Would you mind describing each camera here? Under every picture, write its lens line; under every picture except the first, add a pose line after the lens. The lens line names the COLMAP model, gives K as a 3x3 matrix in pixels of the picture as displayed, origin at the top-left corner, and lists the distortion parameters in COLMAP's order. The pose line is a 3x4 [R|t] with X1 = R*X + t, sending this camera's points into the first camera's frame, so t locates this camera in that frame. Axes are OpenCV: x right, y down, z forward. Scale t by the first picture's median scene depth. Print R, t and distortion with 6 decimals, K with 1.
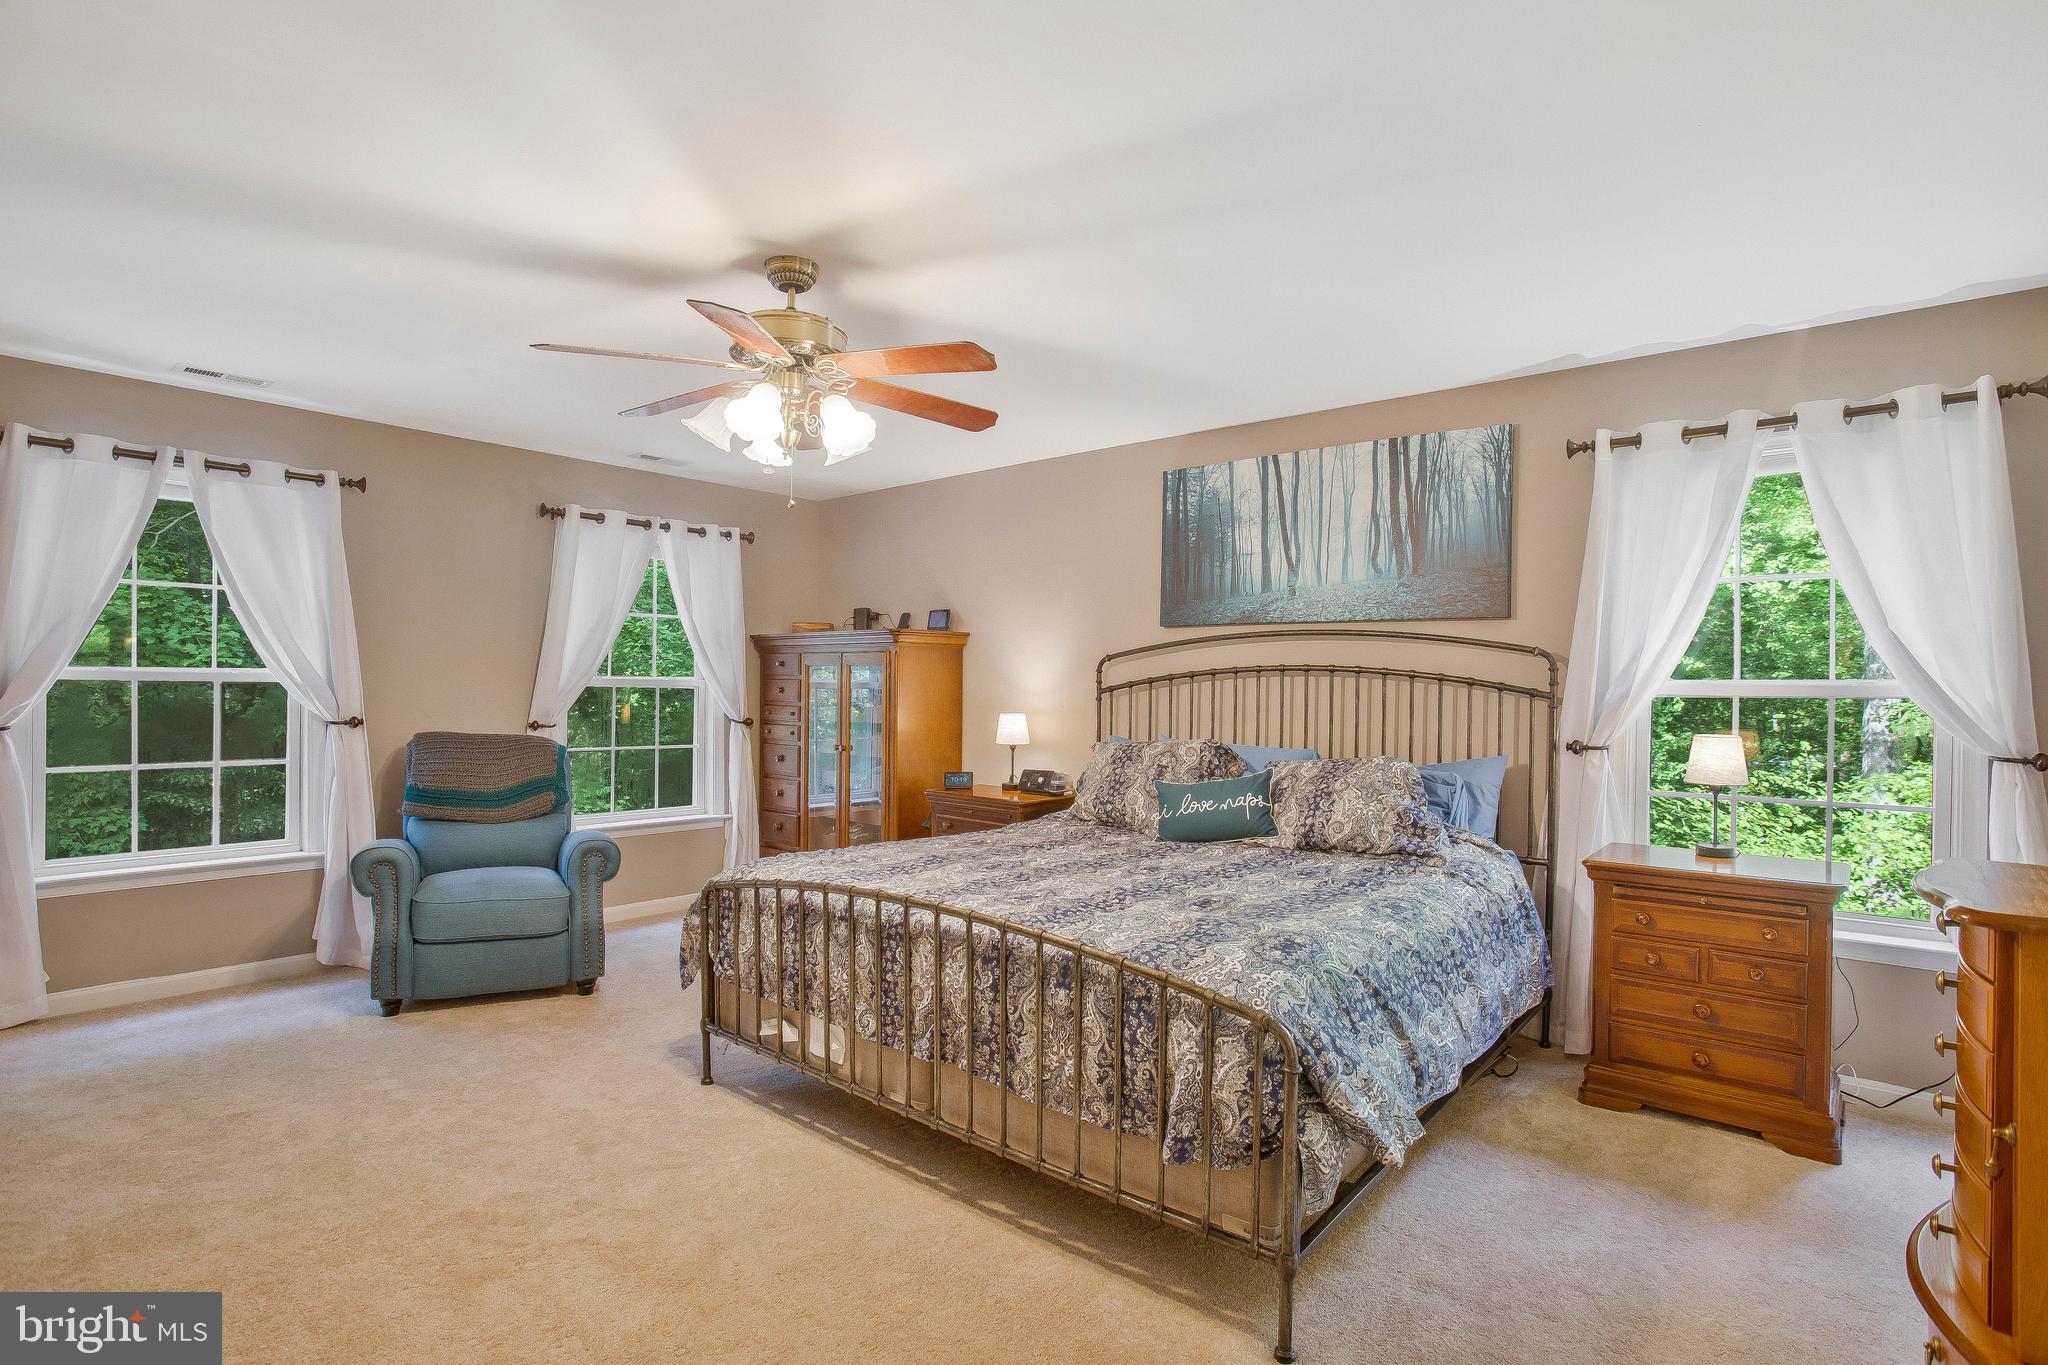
lens RADIAL K [[1008.4, 0, 1052.4], [0, 1008.4, 690.5], [0, 0, 1]] dist [-0.052427, 0.001615]
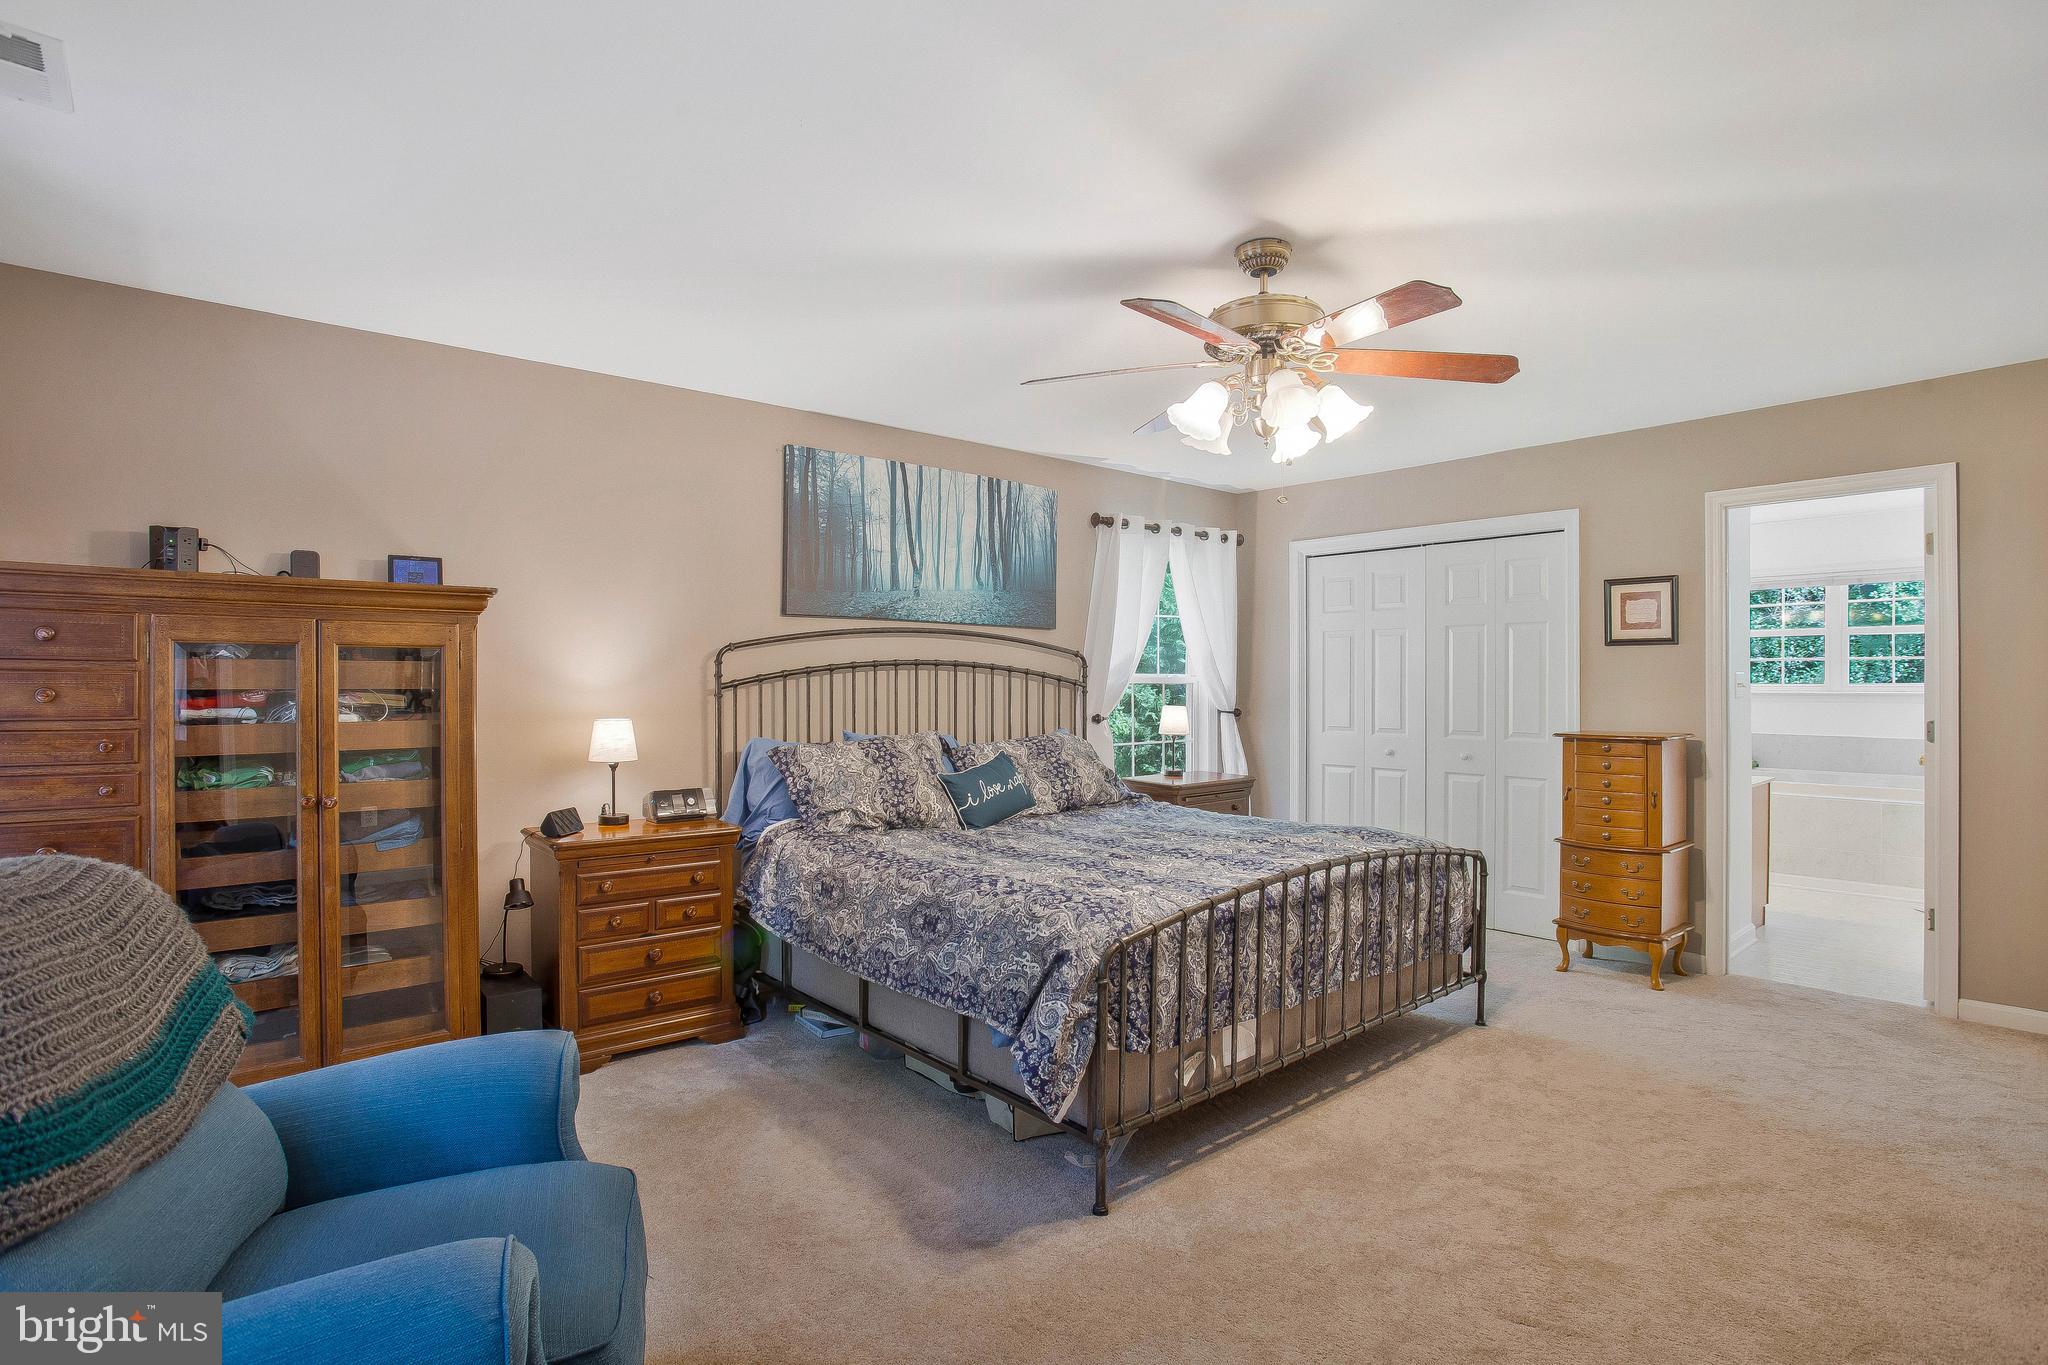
lens RADIAL K [[1020.1, 0, 1024.0], [0, 1020.1, 682.5], [0, 0, 1]] dist [-0.056662, 0.000240]
pose [[0.162909, -0.011211, 0.986577, -0.865383], [0.007490, 0.999921, 0.010126, -0.011432], [-0.986613, 0.005740, 0.162980, 0.730066]]
